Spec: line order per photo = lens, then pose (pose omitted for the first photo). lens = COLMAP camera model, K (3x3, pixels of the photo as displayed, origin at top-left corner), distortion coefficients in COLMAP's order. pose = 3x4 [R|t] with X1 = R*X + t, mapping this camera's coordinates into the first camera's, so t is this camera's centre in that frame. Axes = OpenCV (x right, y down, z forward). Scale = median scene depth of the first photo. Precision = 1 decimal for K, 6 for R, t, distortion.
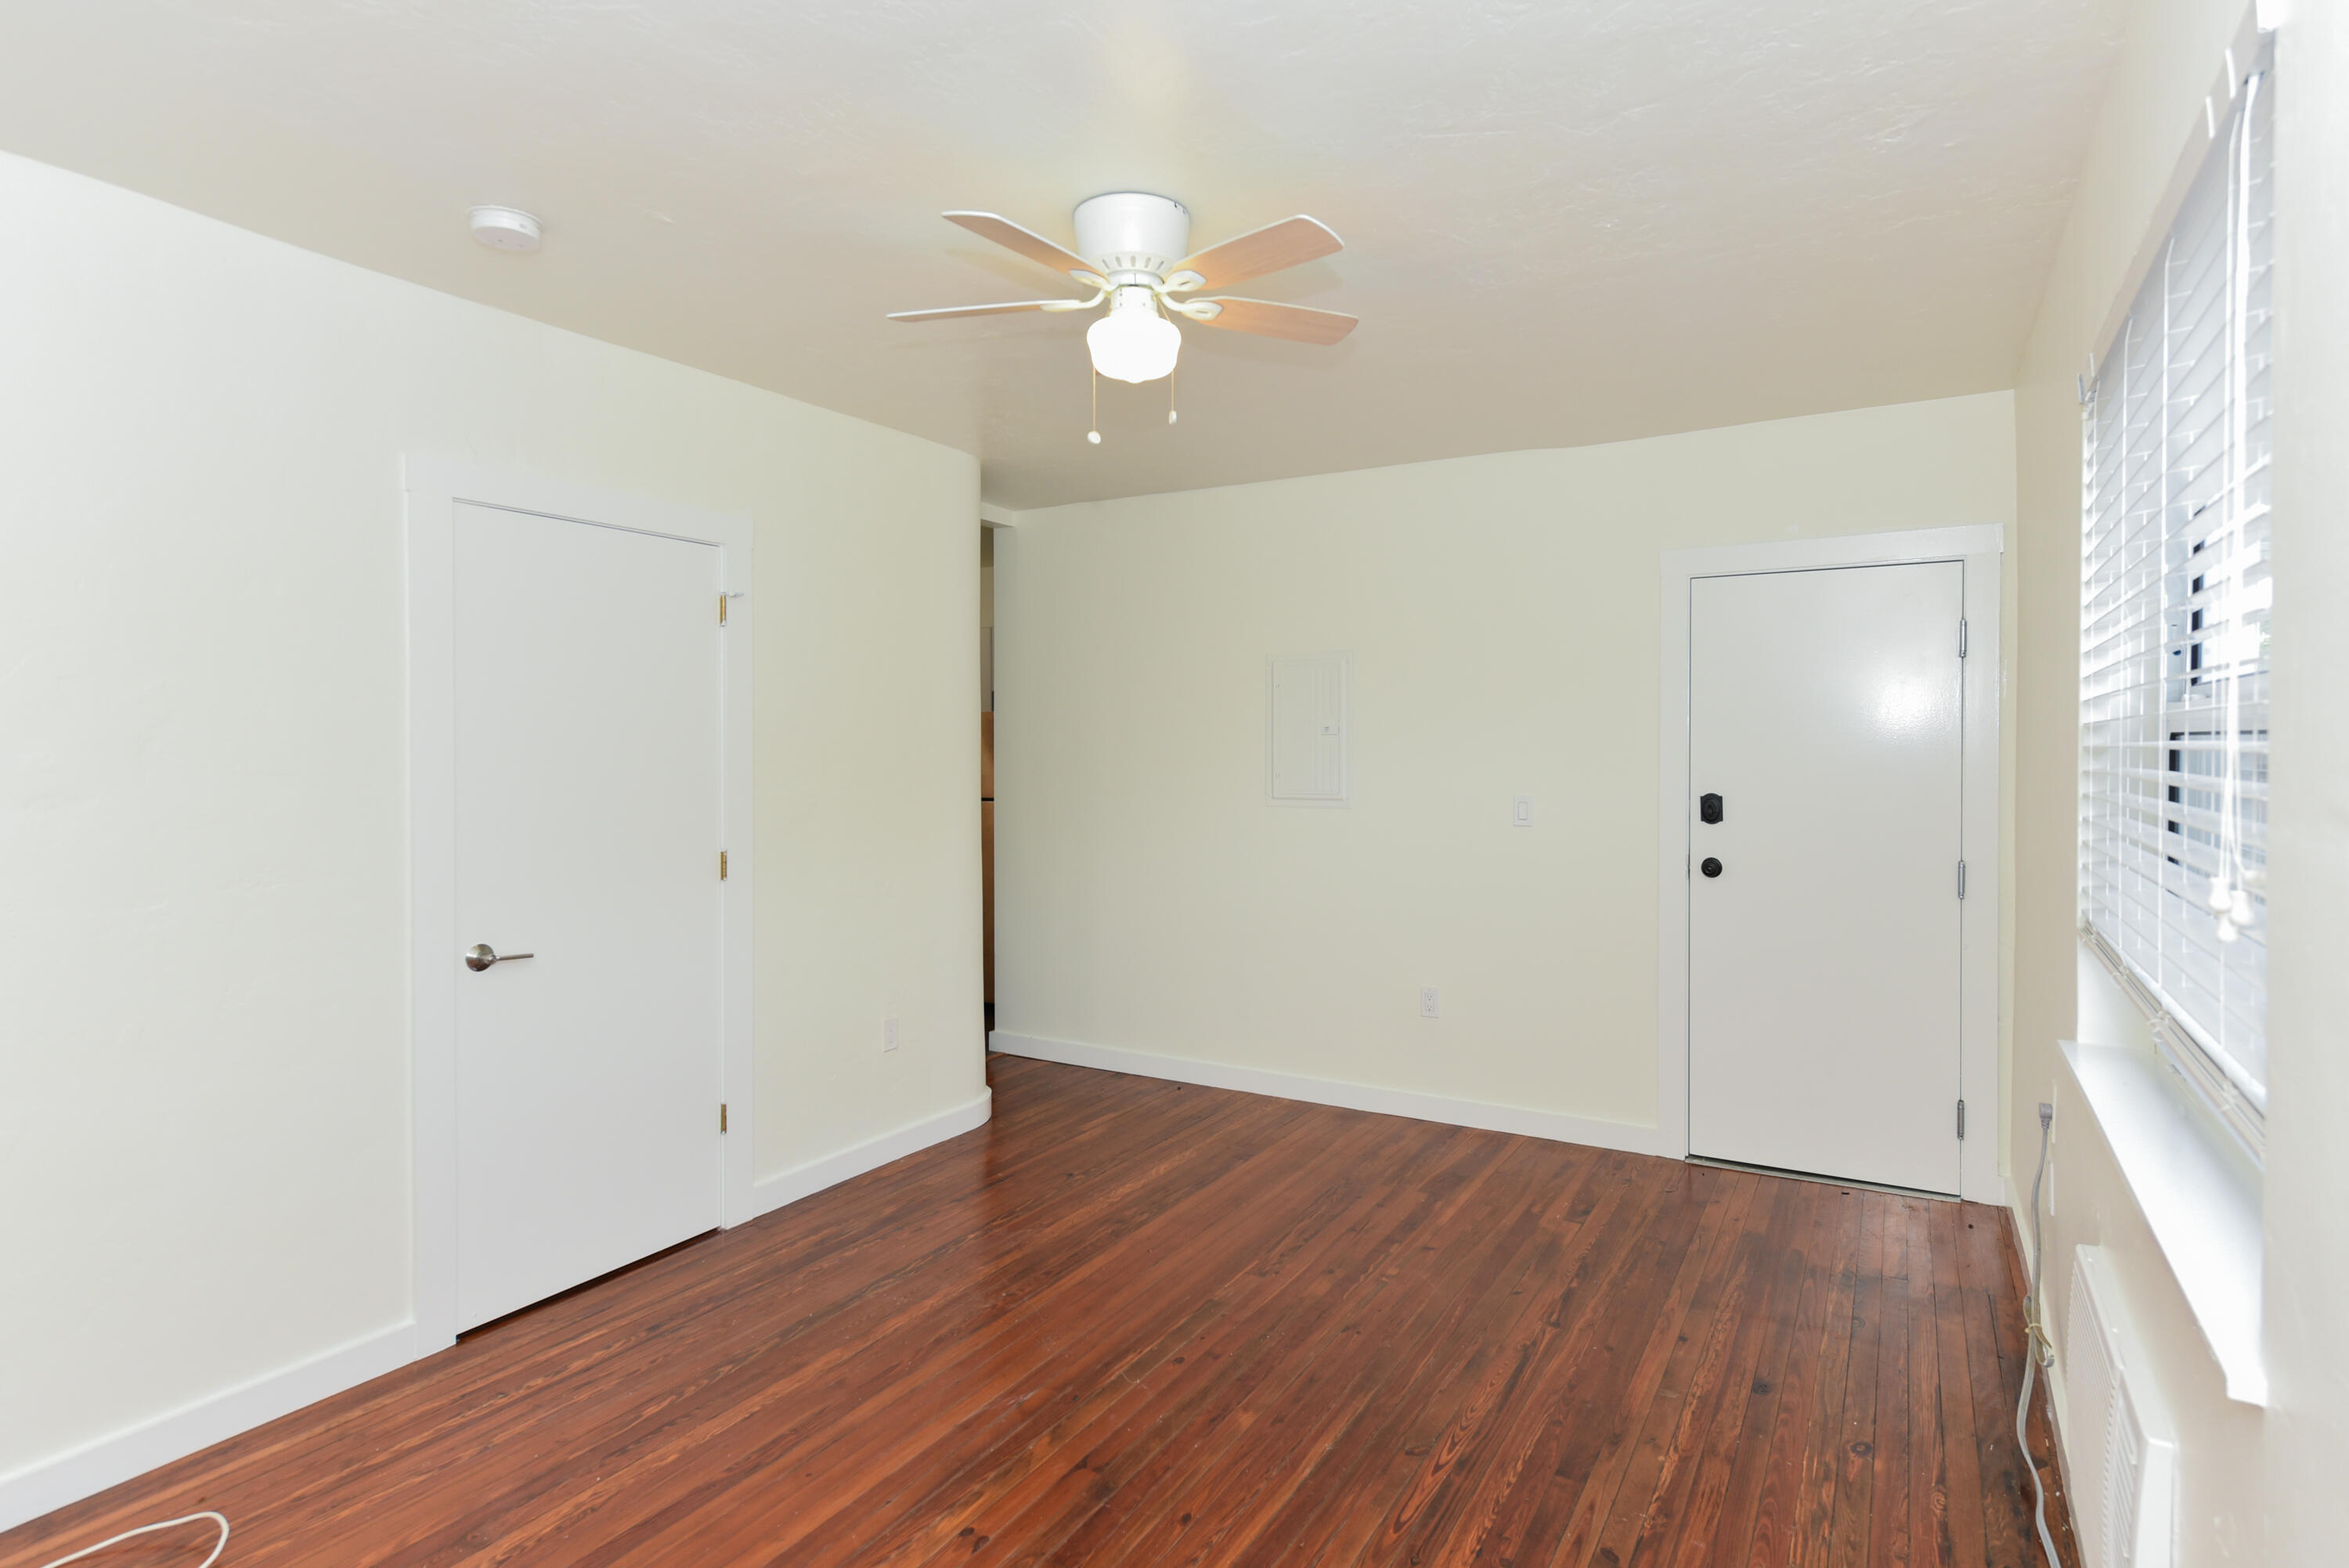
lens RADIAL K [[1205.5, 0, 1237.2], [0, 1205.5, 787.5], [0, 0, 1]] dist [0.012245, -0.001667]
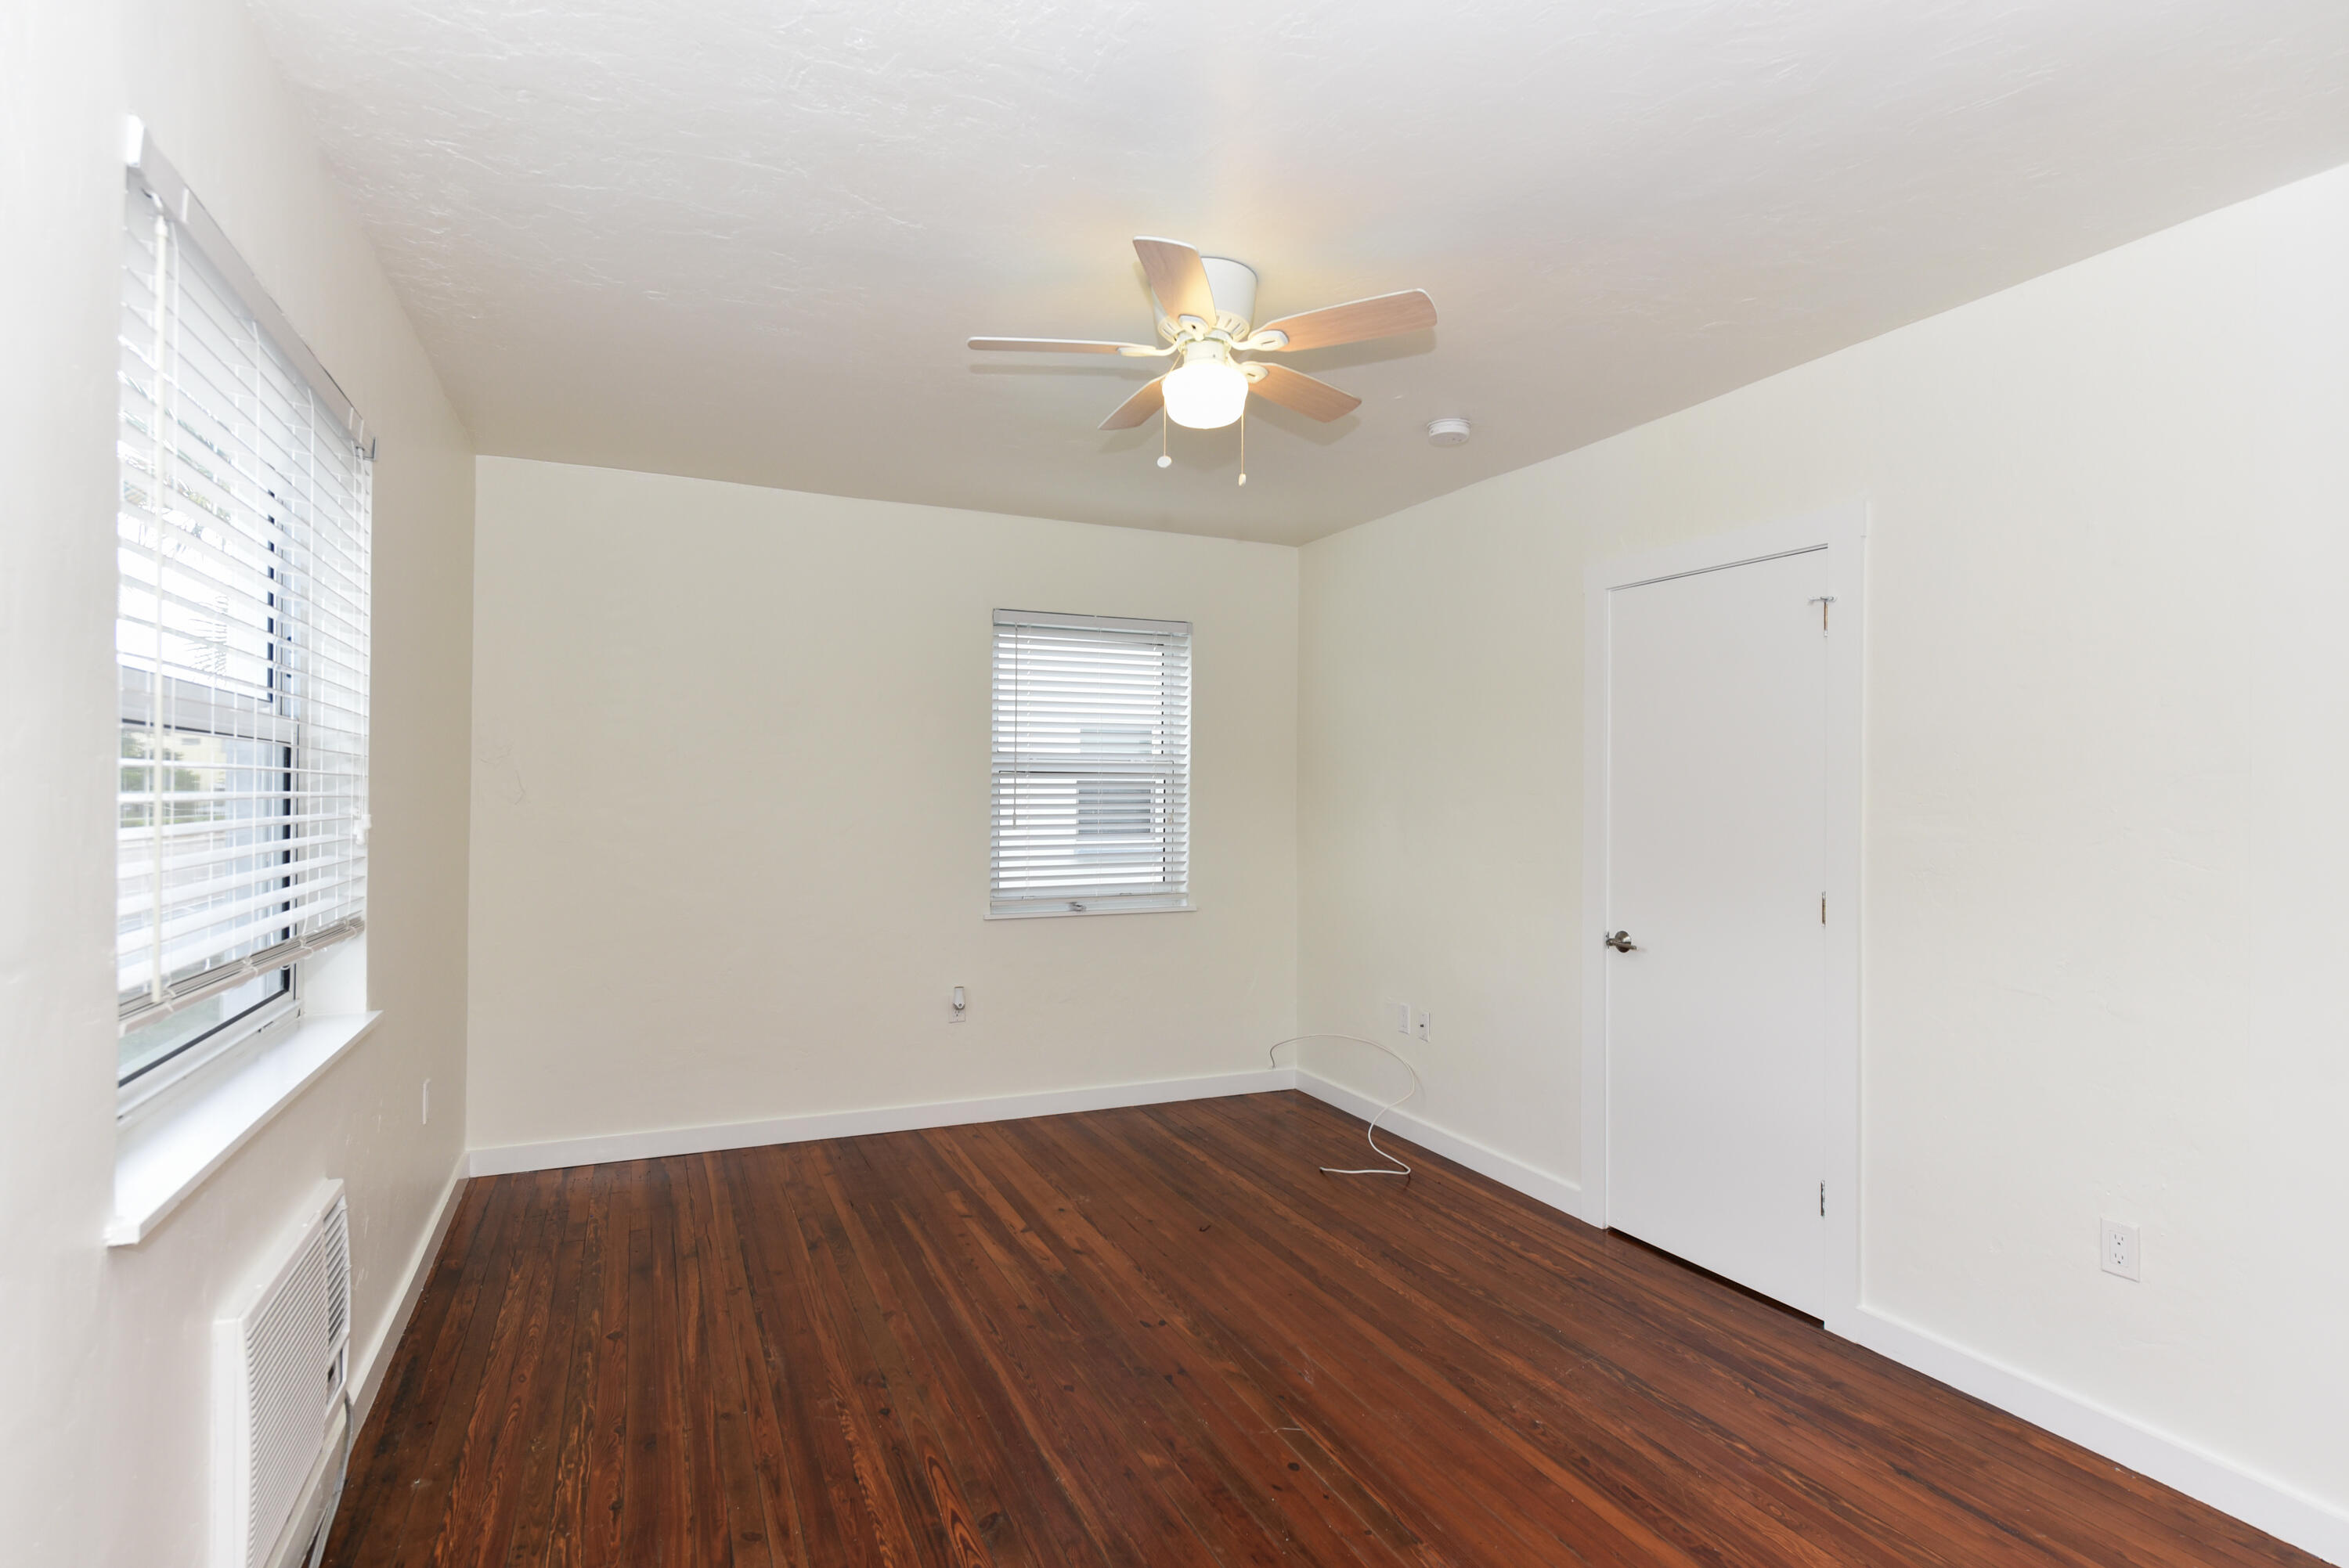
lens RADIAL K [[1205.5, 0, 1180.6], [0, 1205.5, 791.0], [0, 0, 1]] dist [0.012245, -0.001667]
pose [[-0.599711, -0.006460, -0.800191, 0.744887], [-0.036024, 0.999172, 0.018932, -0.027010], [0.799406, 0.040180, -0.599447, 1.528699]]
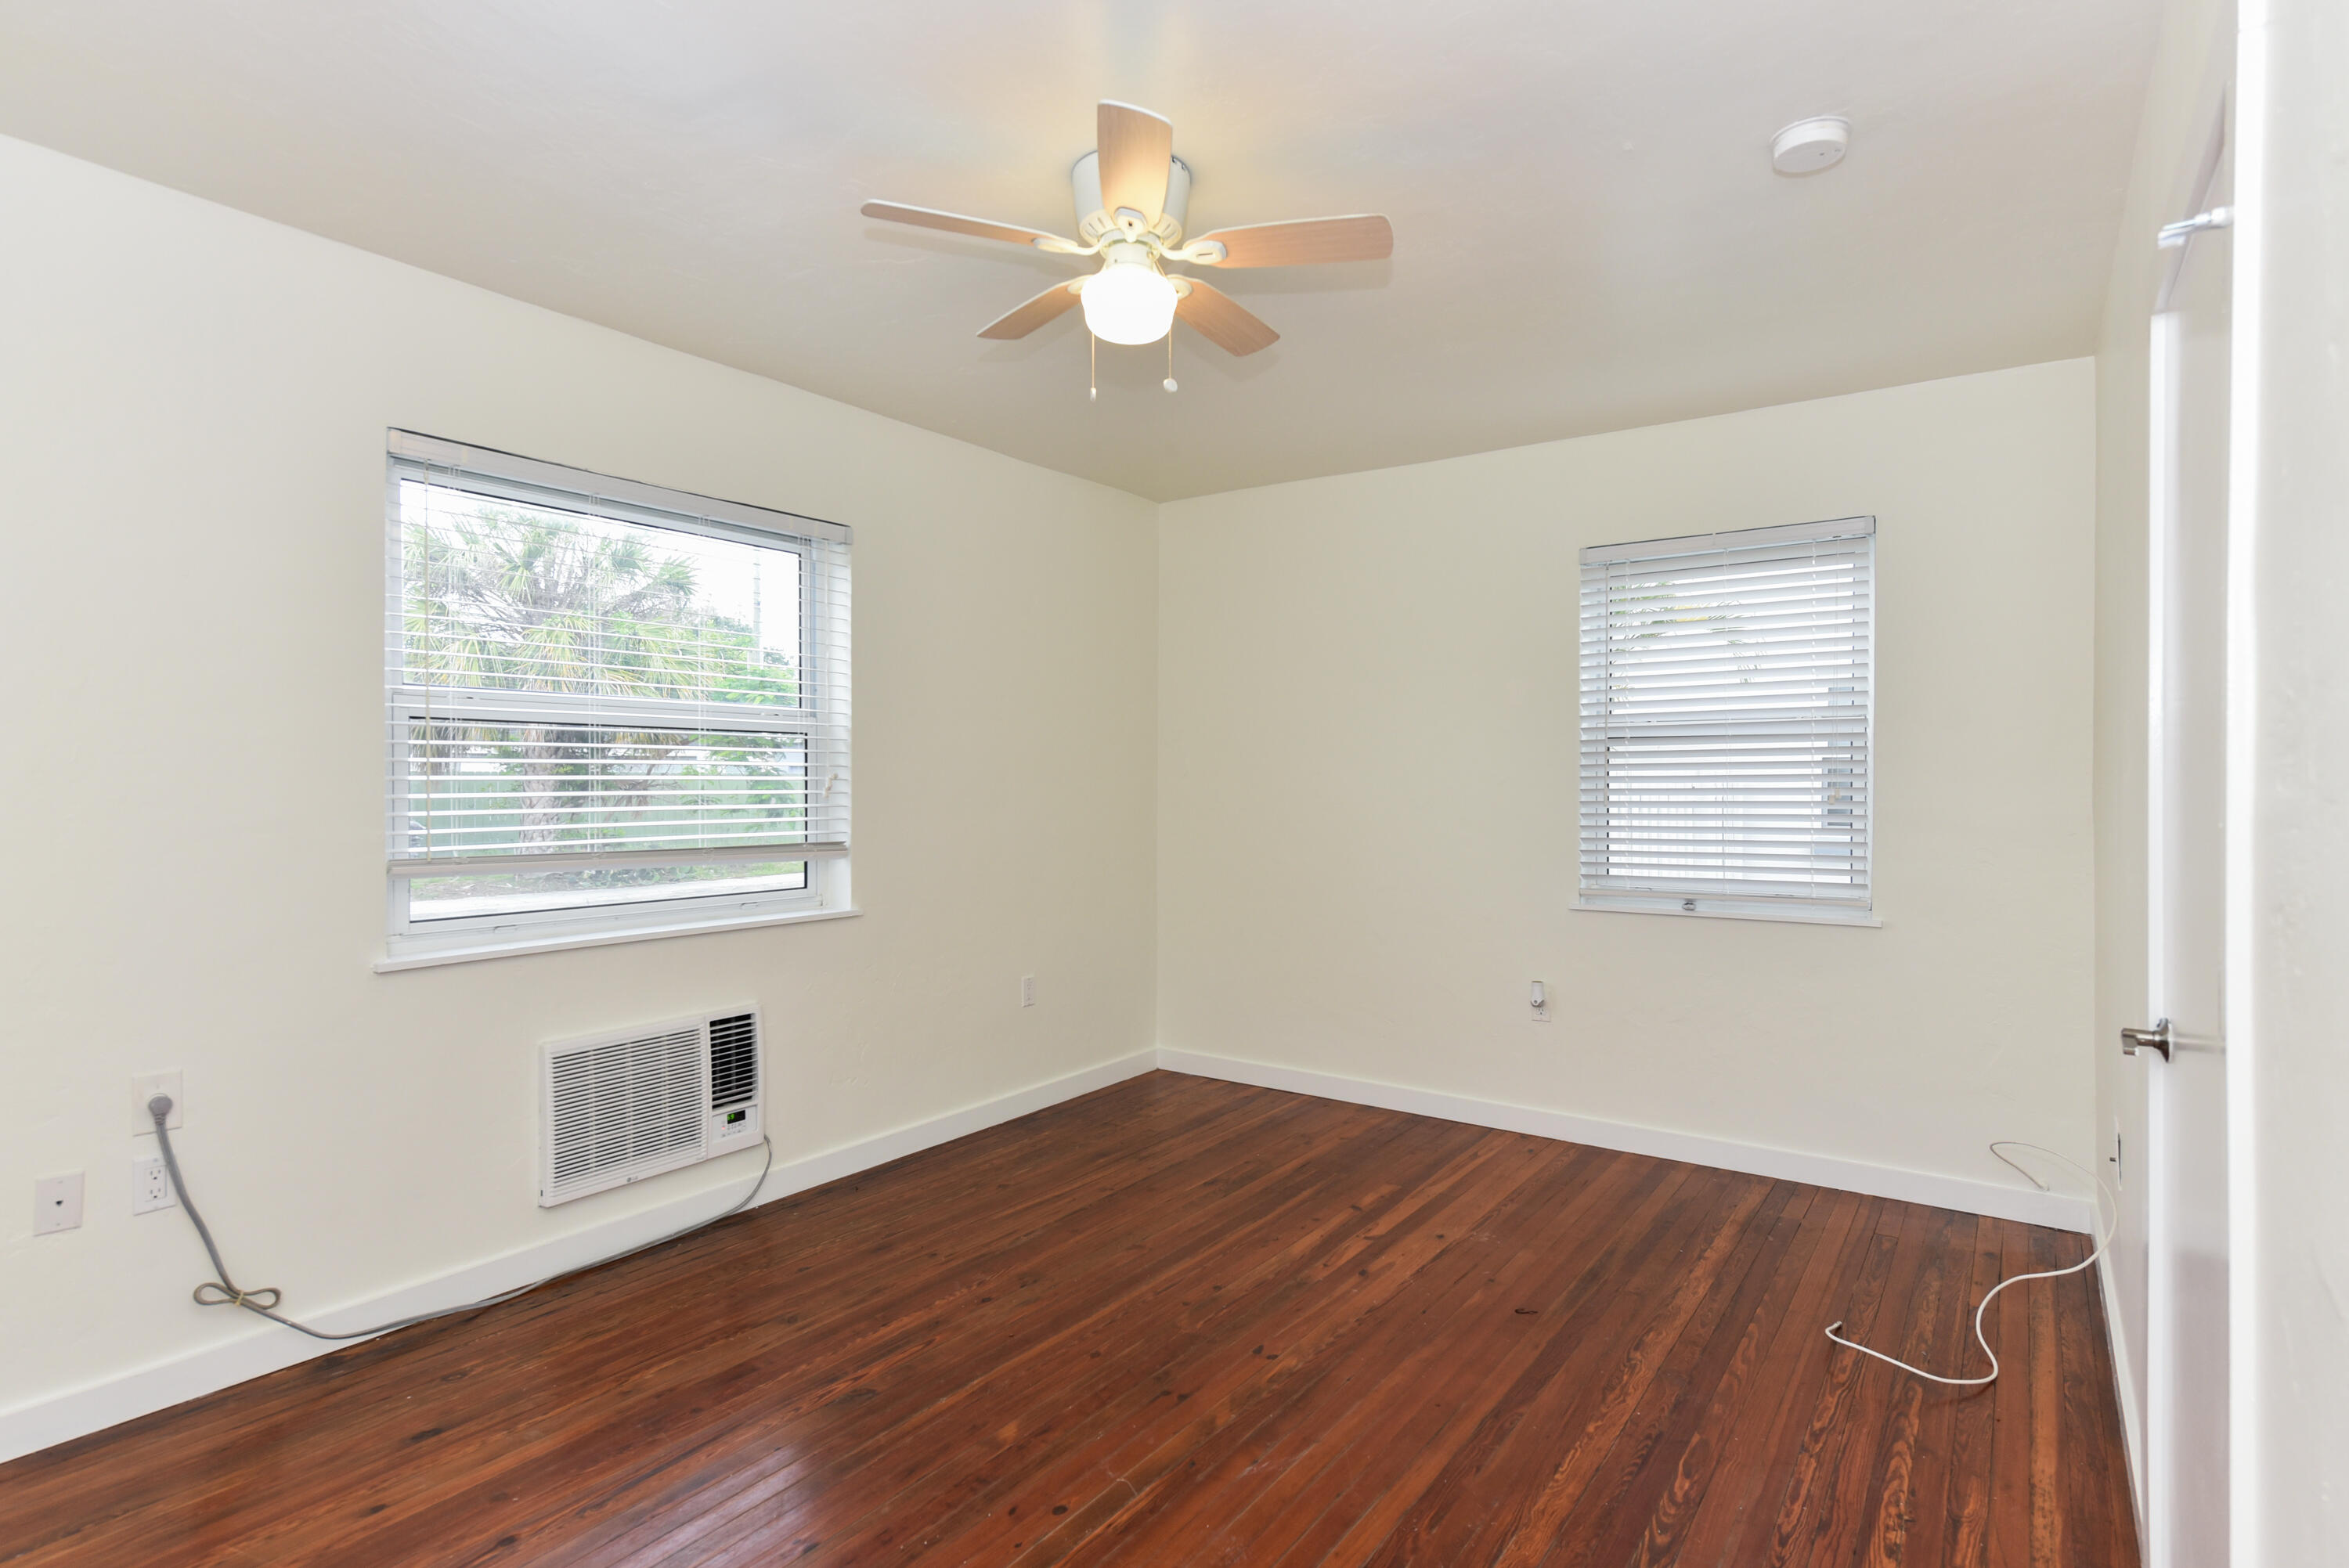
lens RADIAL K [[1205.5, 0, 1166.8], [0, 1205.5, 774.3], [0, 0, 1]] dist [0.012245, -0.001667]
pose [[-0.993075, -0.001449, 0.117477, -0.217221], [0.002248, 0.999506, 0.031335, -0.015175], [-0.117464, 0.031382, -0.992581, 1.846310]]
